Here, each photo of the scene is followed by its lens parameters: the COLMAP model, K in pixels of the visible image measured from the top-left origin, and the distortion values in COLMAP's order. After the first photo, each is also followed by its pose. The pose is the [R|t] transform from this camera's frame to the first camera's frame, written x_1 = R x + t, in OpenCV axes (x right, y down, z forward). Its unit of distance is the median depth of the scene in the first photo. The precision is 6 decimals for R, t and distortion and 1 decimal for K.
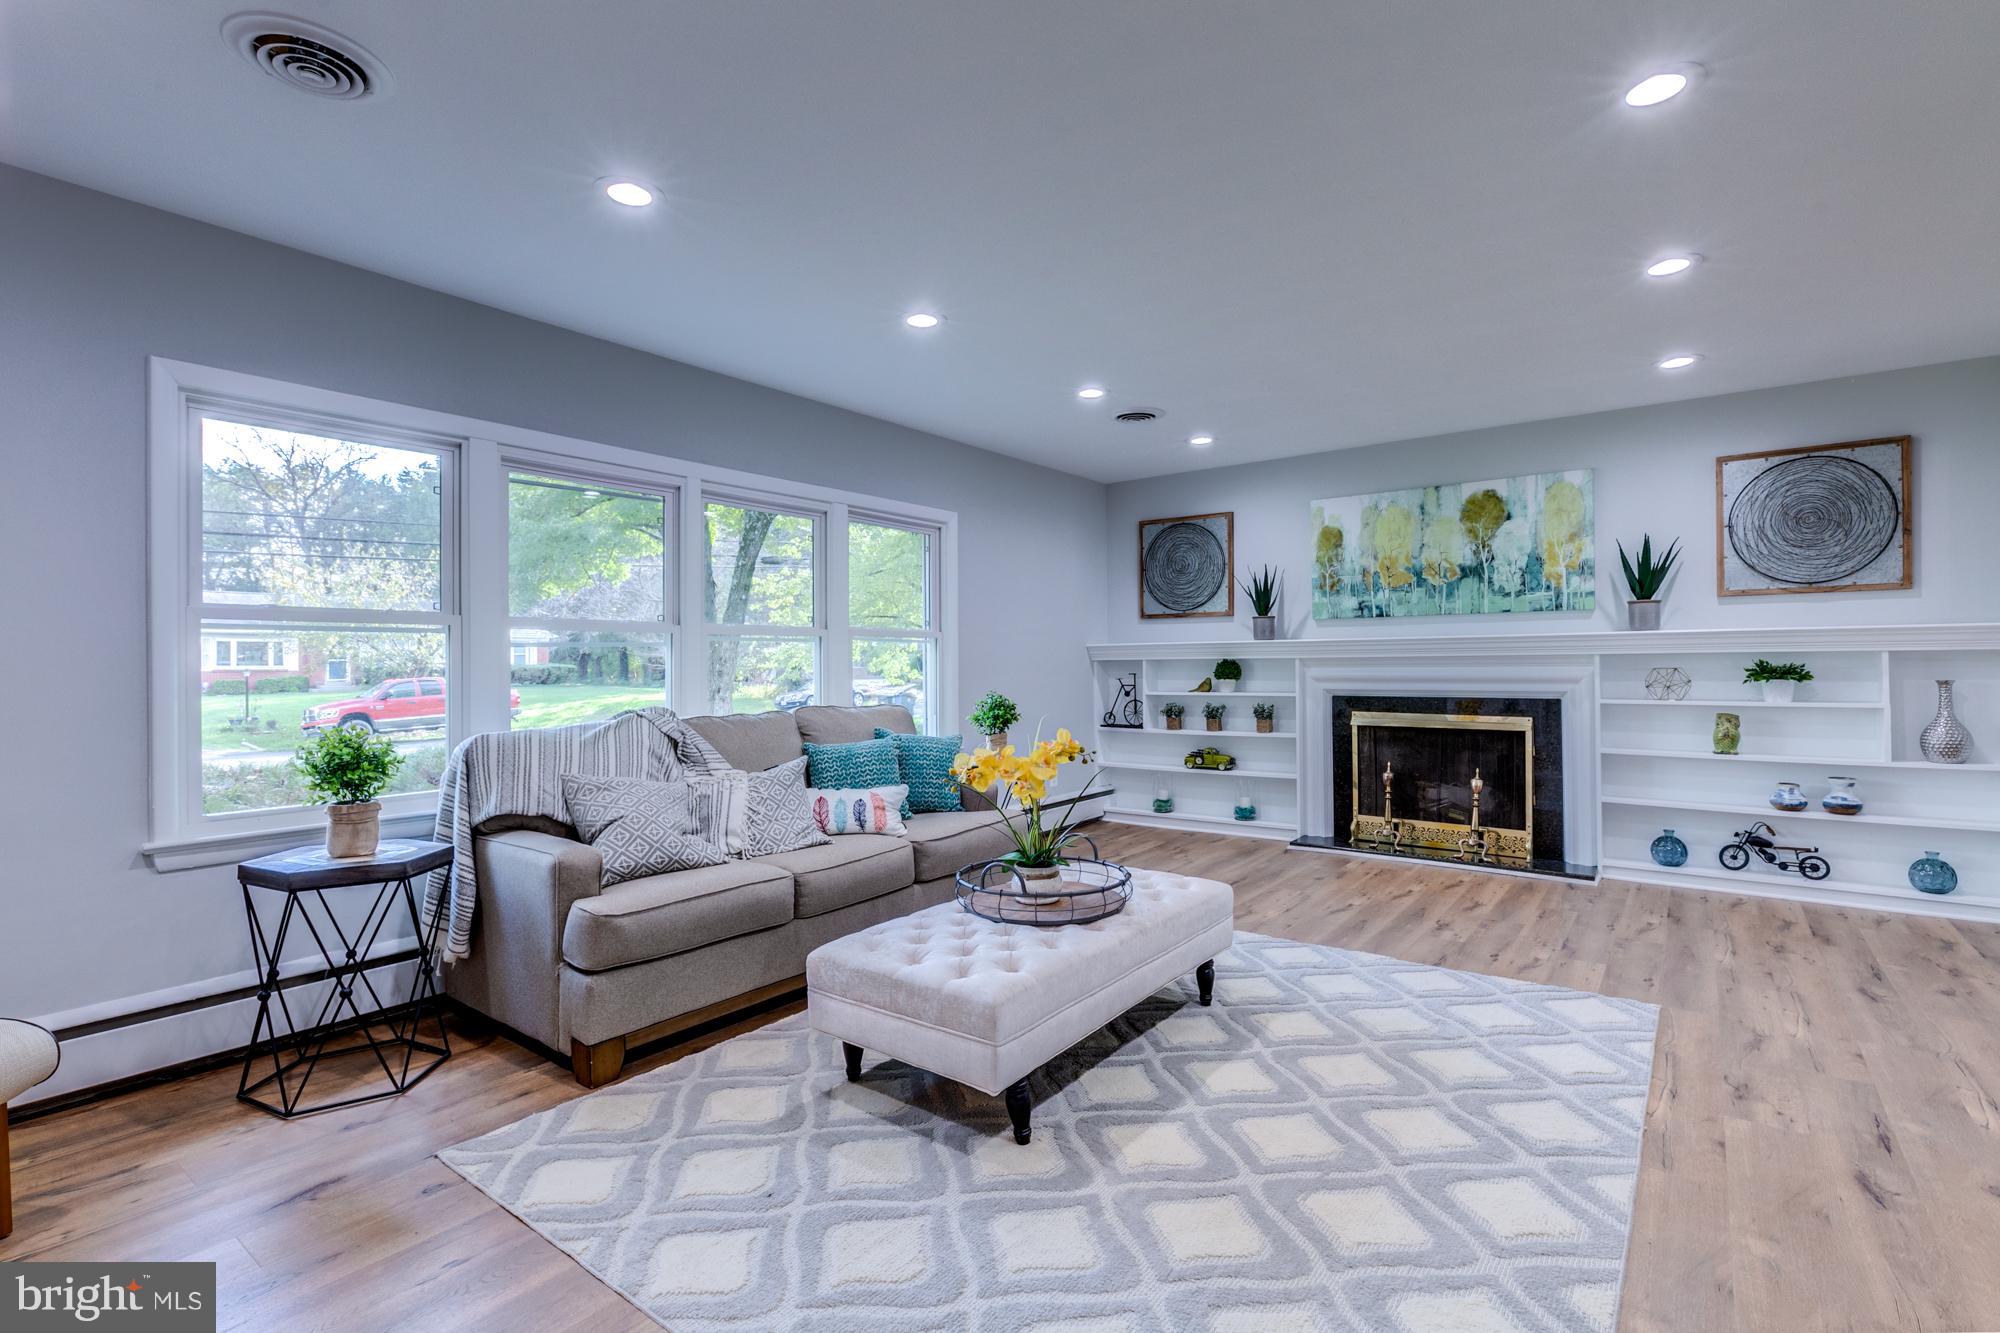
lens RADIAL K [[918.1, 0, 1006.1], [0, 918.1, 661.8], [0, 0, 1]] dist [-0.001500, -0.000857]
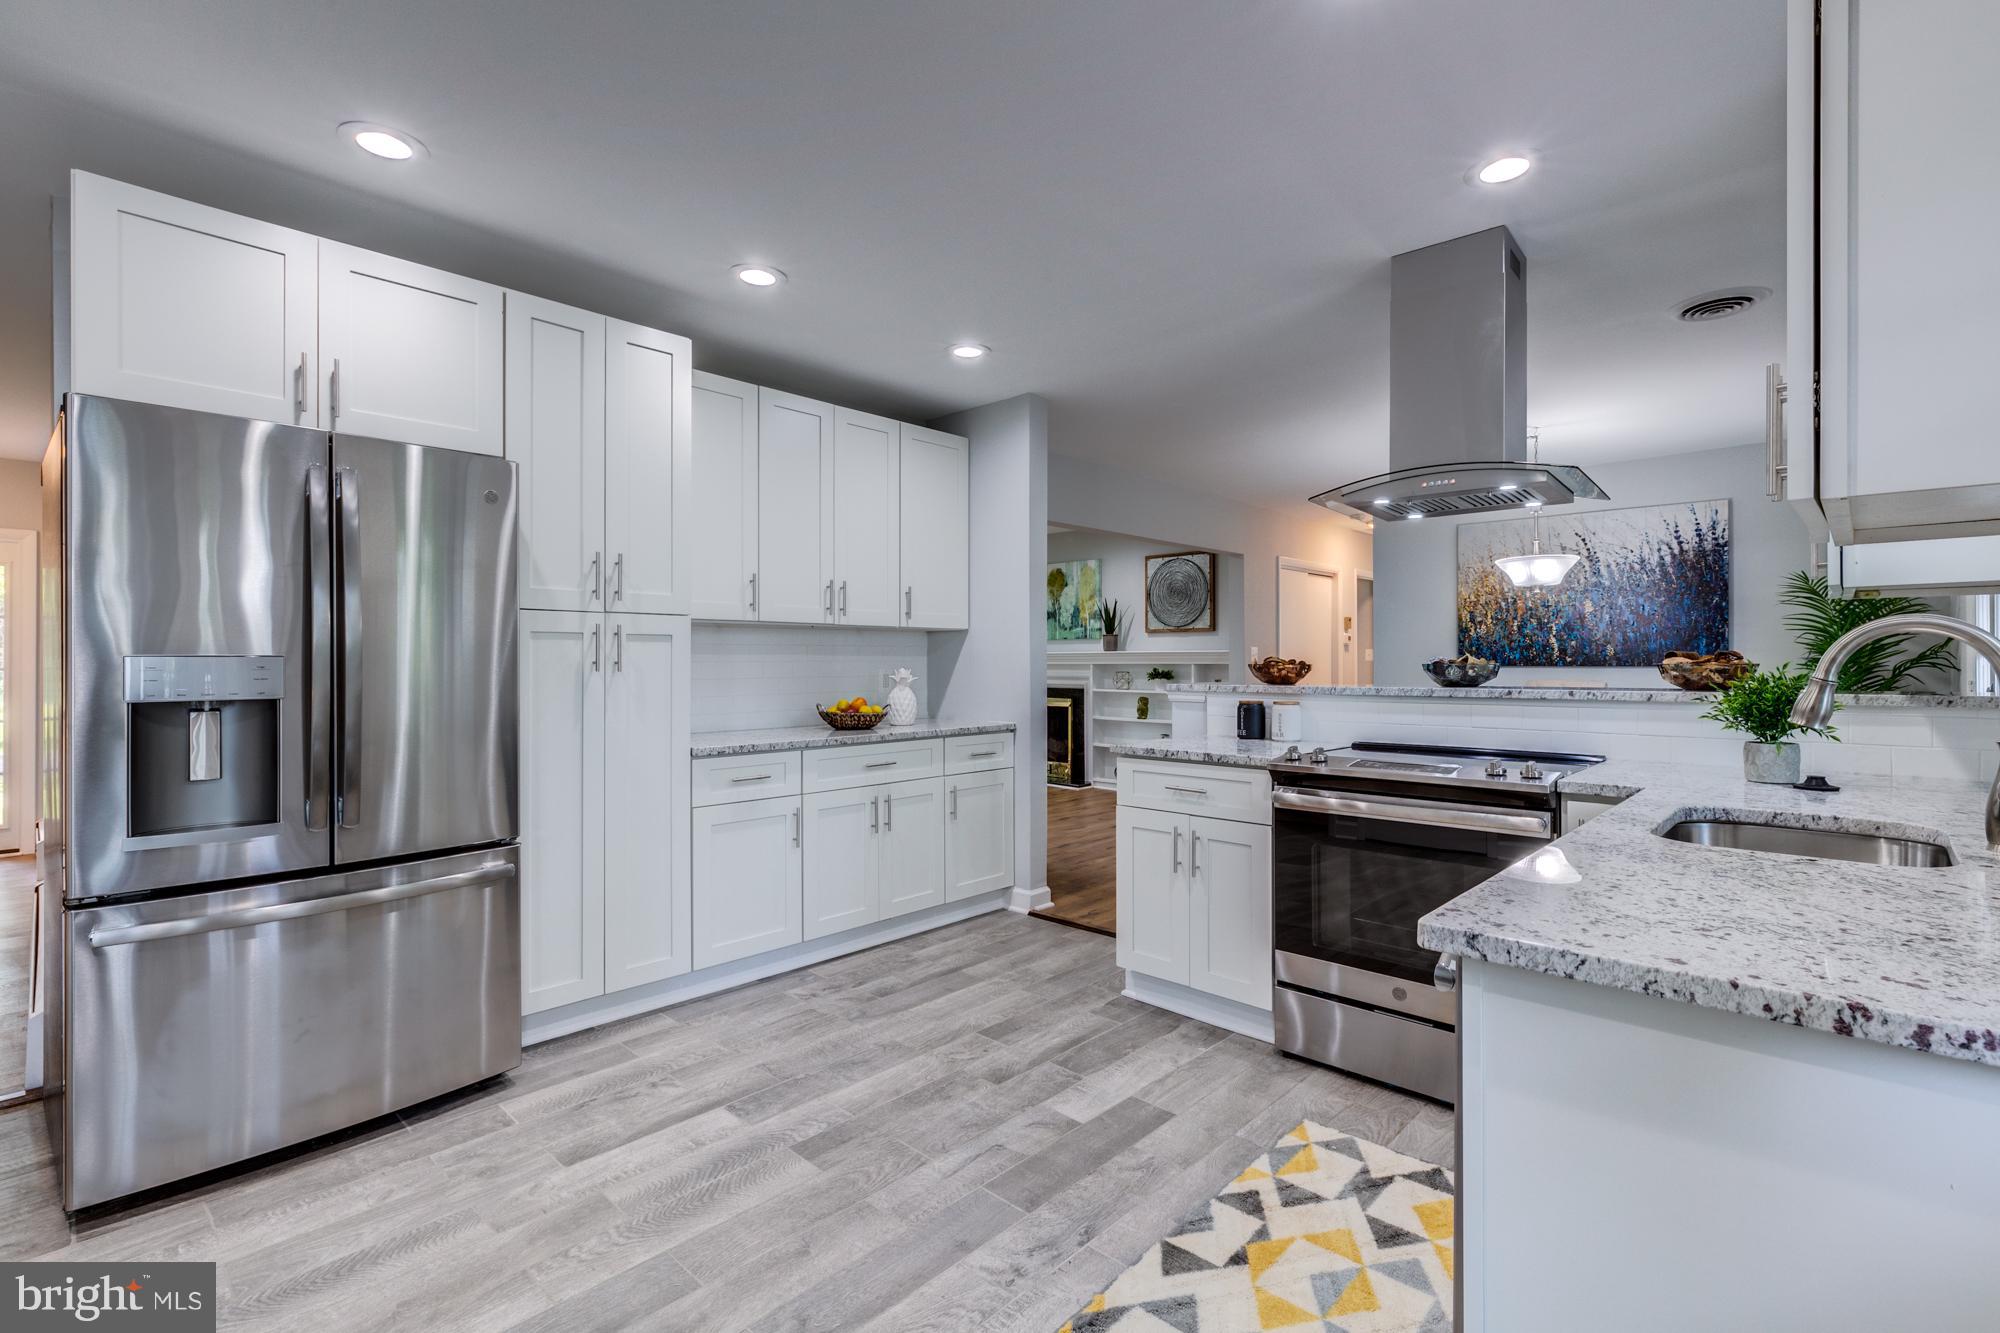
lens RADIAL K [[918.1, 0, 983.2], [0, 918.1, 660.3], [0, 0, 1]] dist [-0.001500, -0.000857]
pose [[0.991126, 0.009029, -0.132618, 0.713310], [-0.008673, 0.999957, 0.003263, -0.020339], [0.132642, -0.002084, 0.991162, -0.867747]]
